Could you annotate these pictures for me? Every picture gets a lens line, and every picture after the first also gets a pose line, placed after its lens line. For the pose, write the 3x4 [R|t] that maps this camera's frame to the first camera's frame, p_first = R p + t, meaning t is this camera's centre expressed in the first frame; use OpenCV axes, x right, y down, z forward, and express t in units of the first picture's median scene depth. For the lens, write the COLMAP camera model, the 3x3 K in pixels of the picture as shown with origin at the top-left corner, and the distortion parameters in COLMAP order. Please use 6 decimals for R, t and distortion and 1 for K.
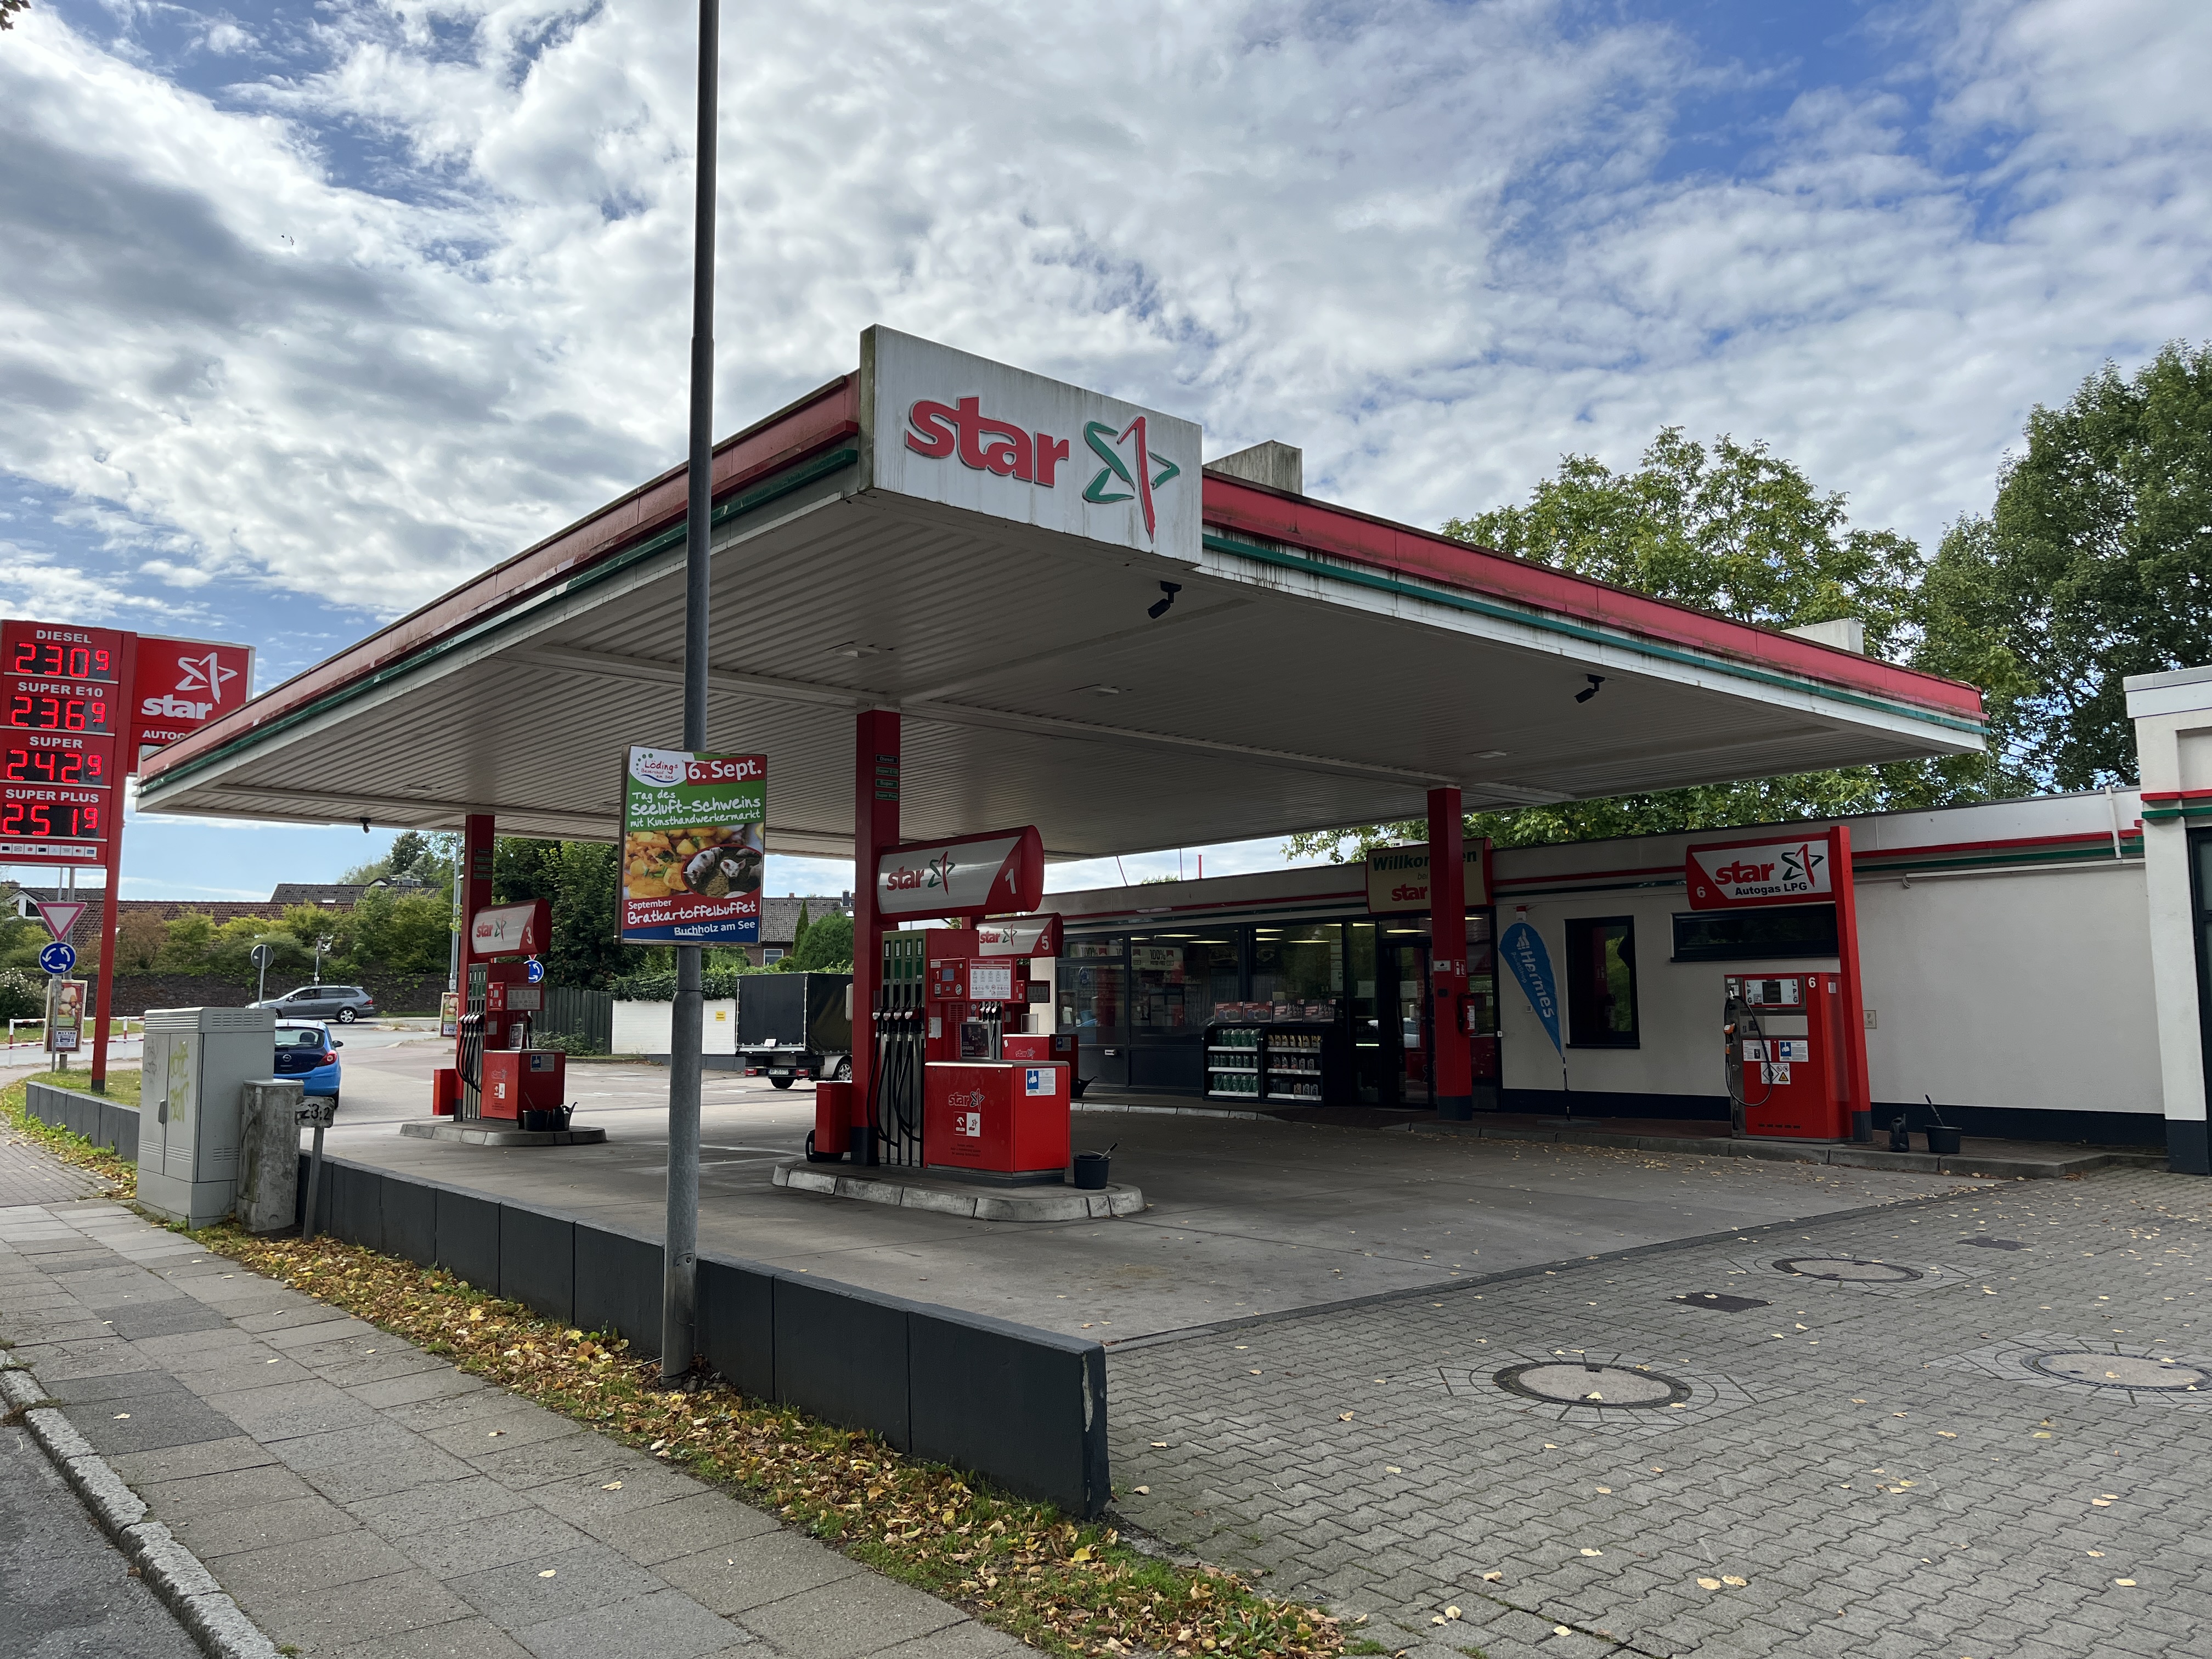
lens RADIAL K [[1672.1, 0, 1118.2], [0, 1672.1, 814.7], [0, 0, 1]] dist [0.073600, -0.097584]
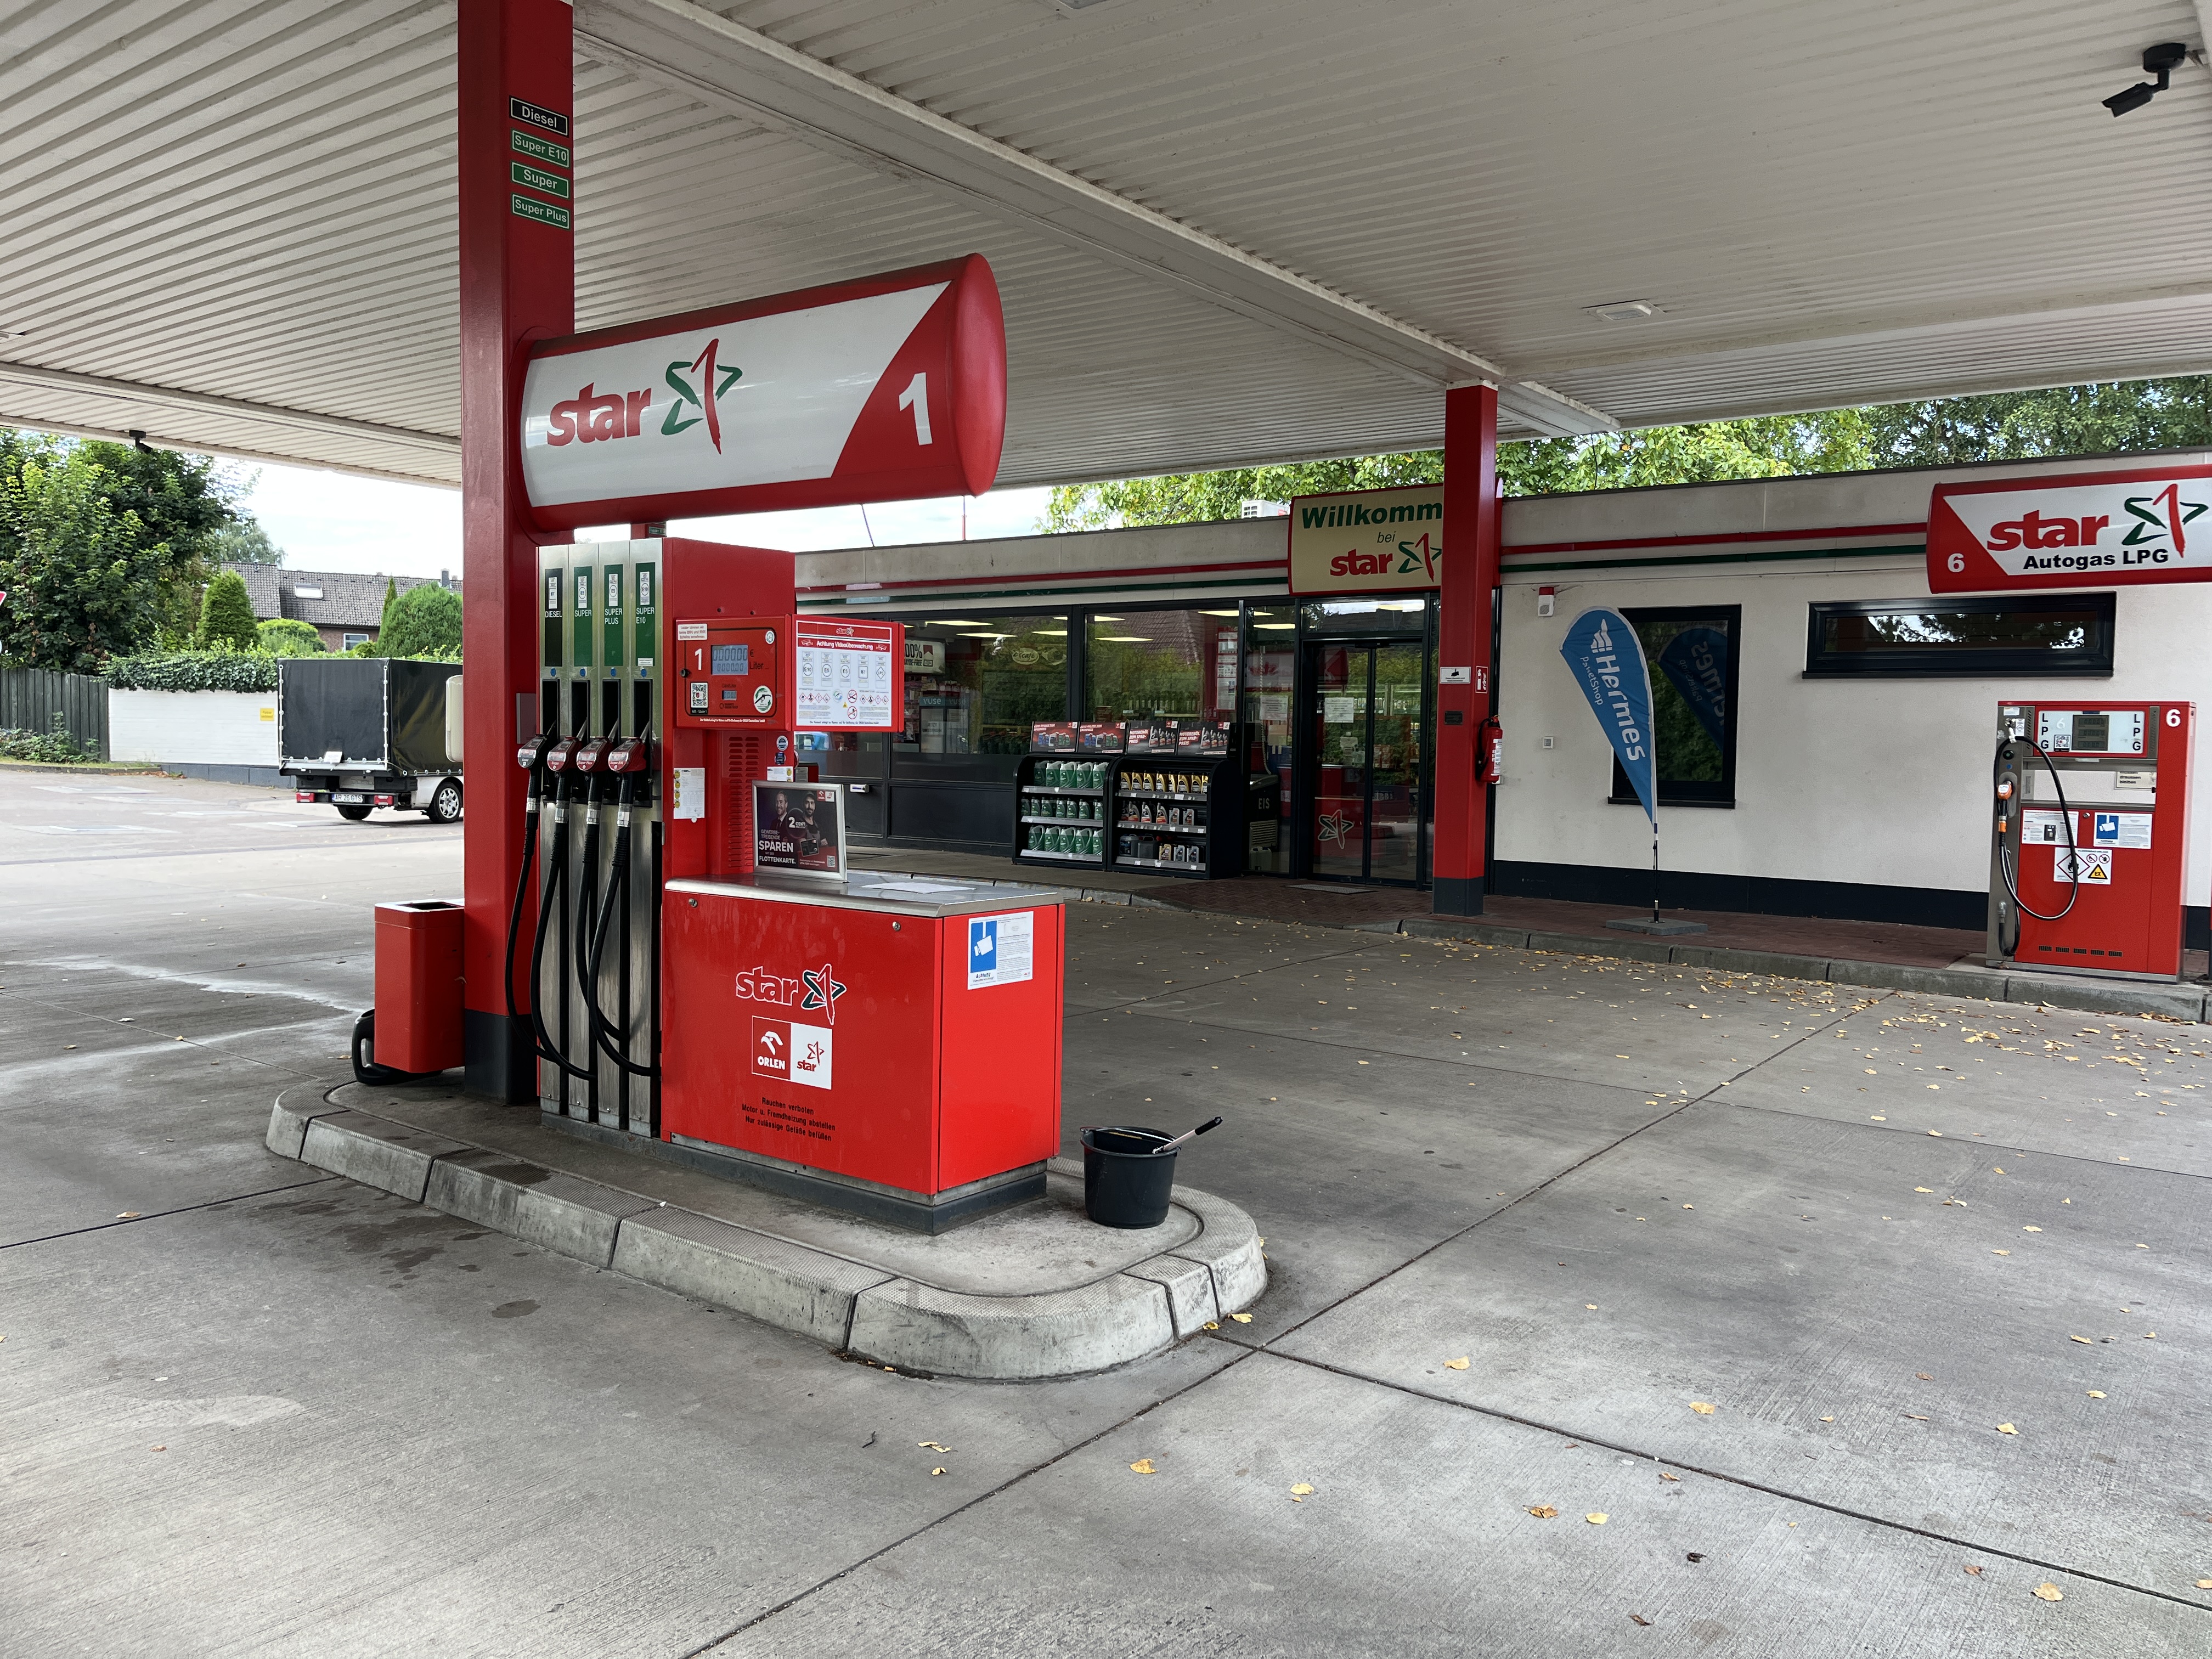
lens RADIAL K [[1672.1, 0, 1118.2], [0, 1672.1, 814.7], [0, 0, 1]] dist [0.073600, -0.097584]
pose [[0.976203, 0.011381, 0.216558, -0.077591], [-0.048669, 0.984645, 0.167645, 0.049210], [-0.211325, -0.174195, 0.961768, 0.482081]]
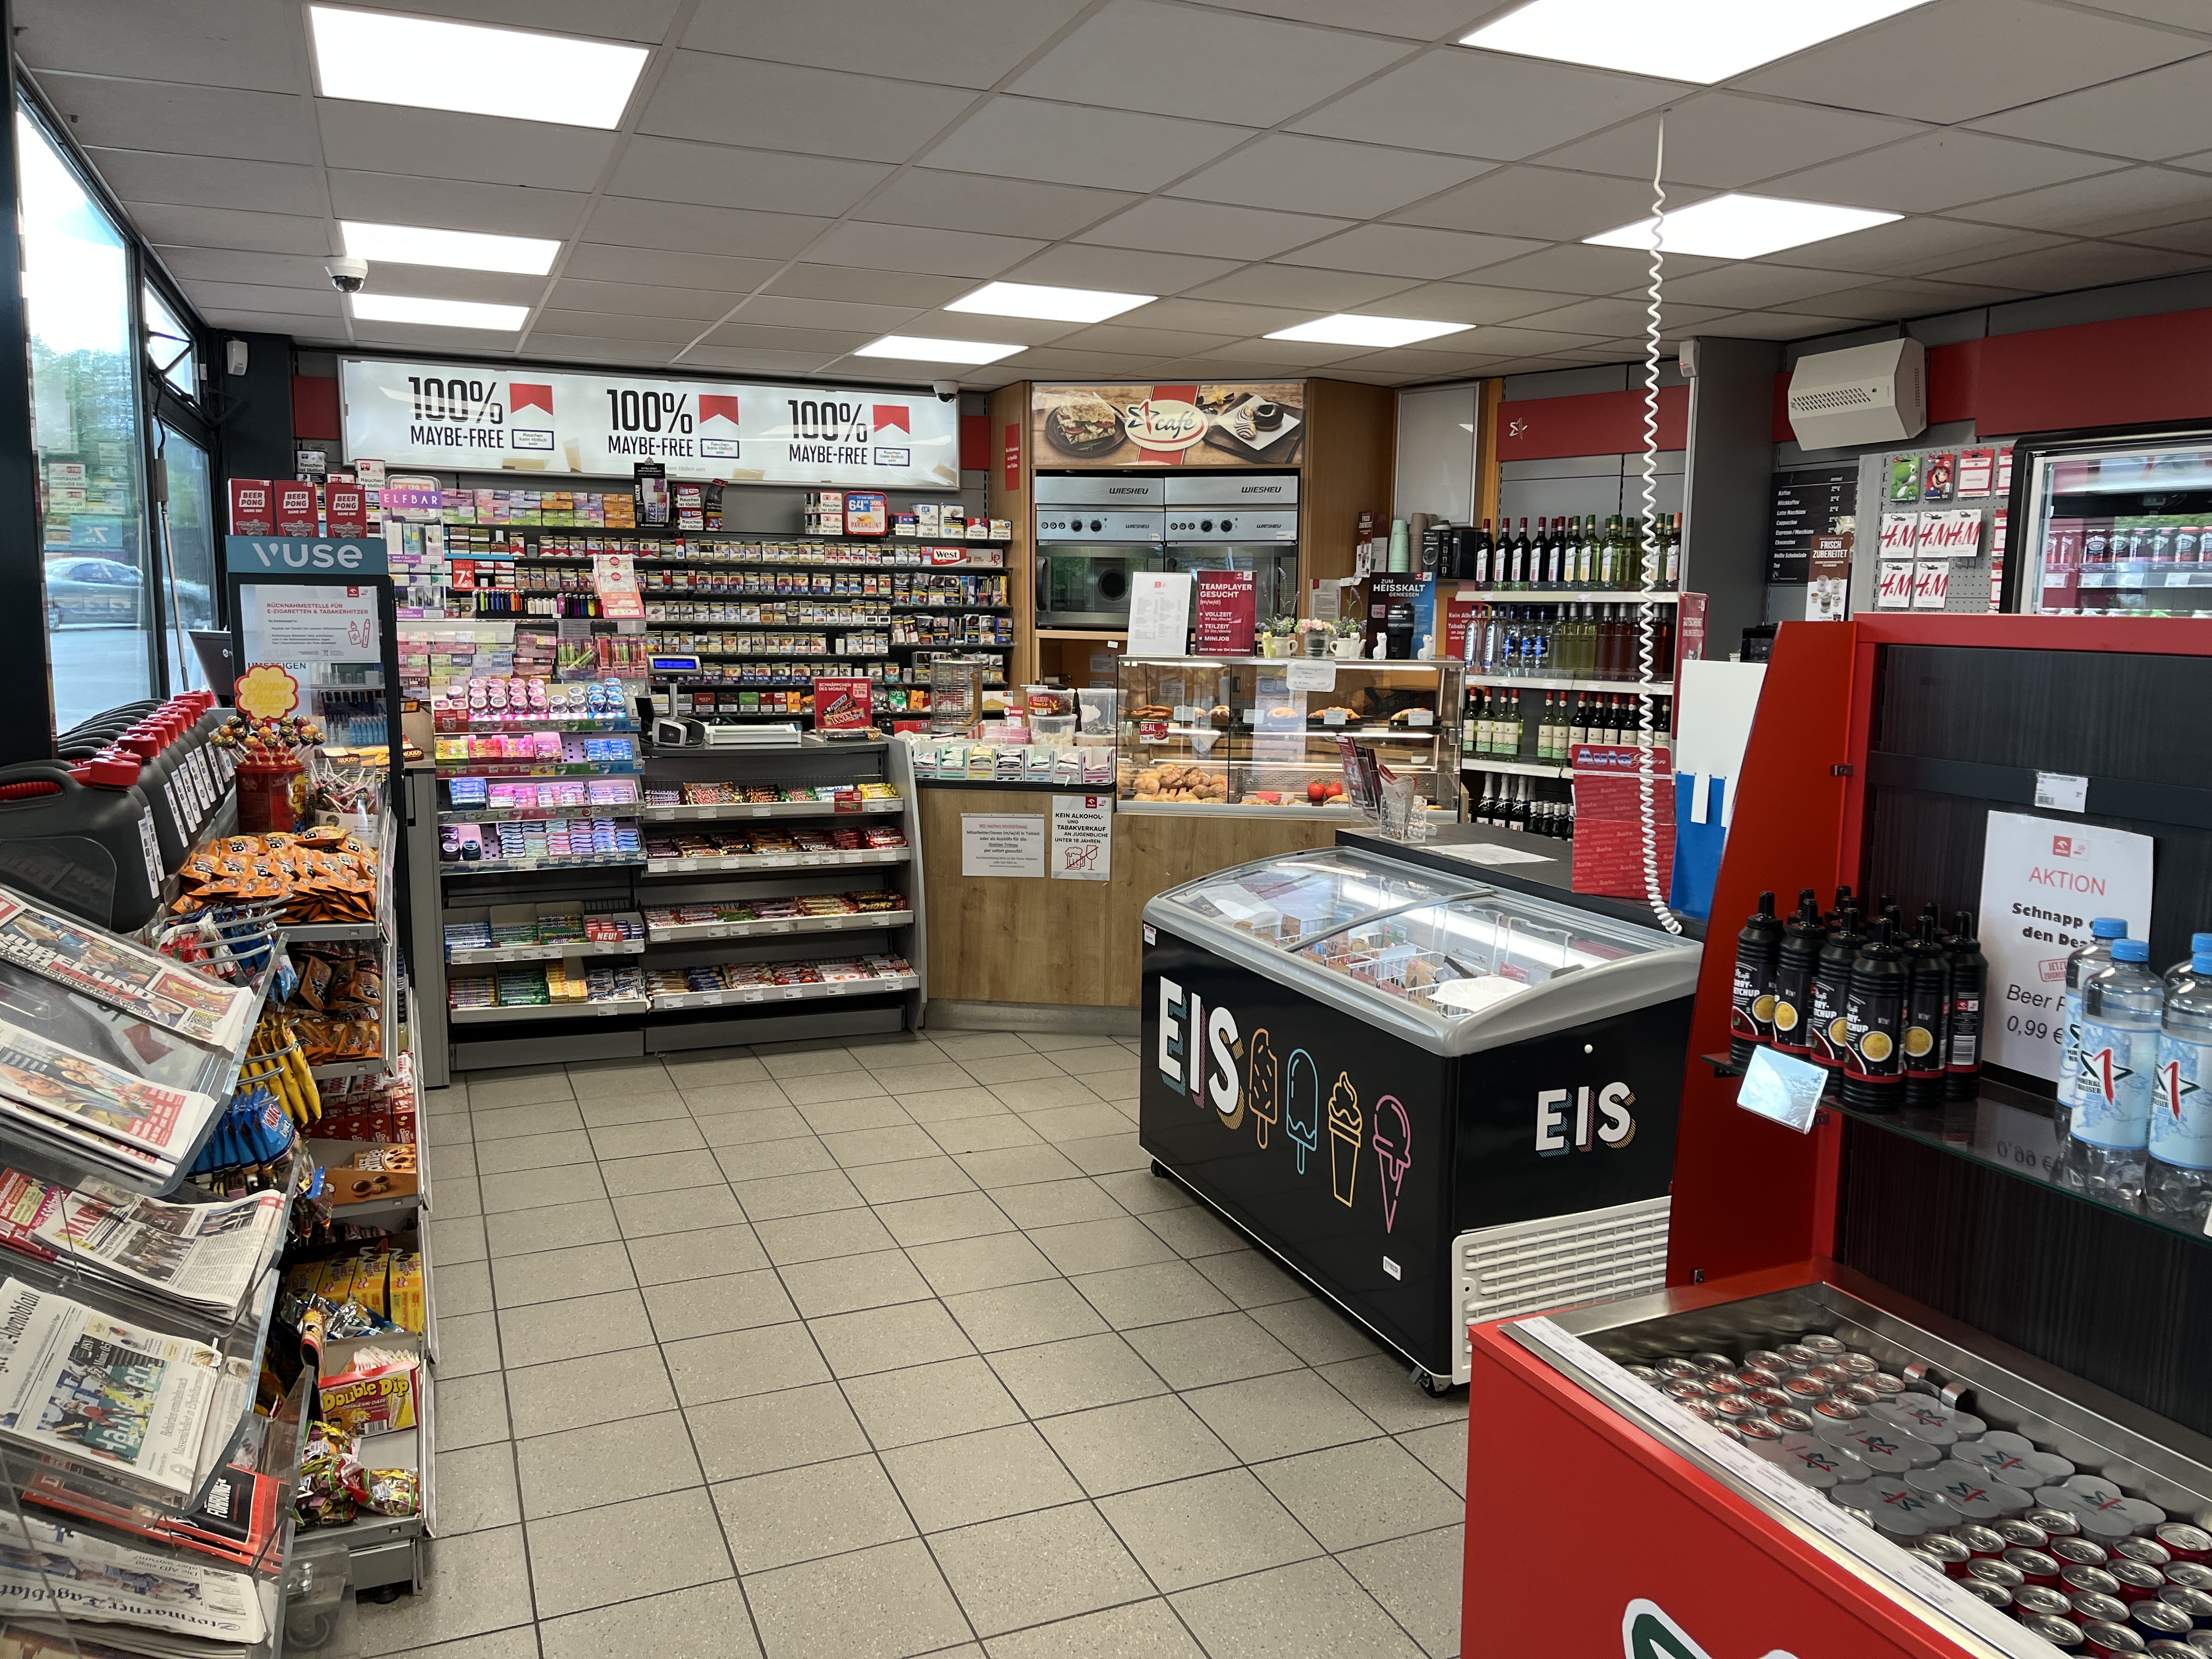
lens RADIAL K [[1672.1, 0, 1118.2], [0, 1672.1, 814.7], [0, 0, 1]] dist [0.073600, -0.097584]
pose [[0.952109, 0.056713, -0.300452, 0.247623], [0.020280, 0.968770, 0.247129, 0.136321], [0.305084, -0.241387, 0.921225, 1.311776]]
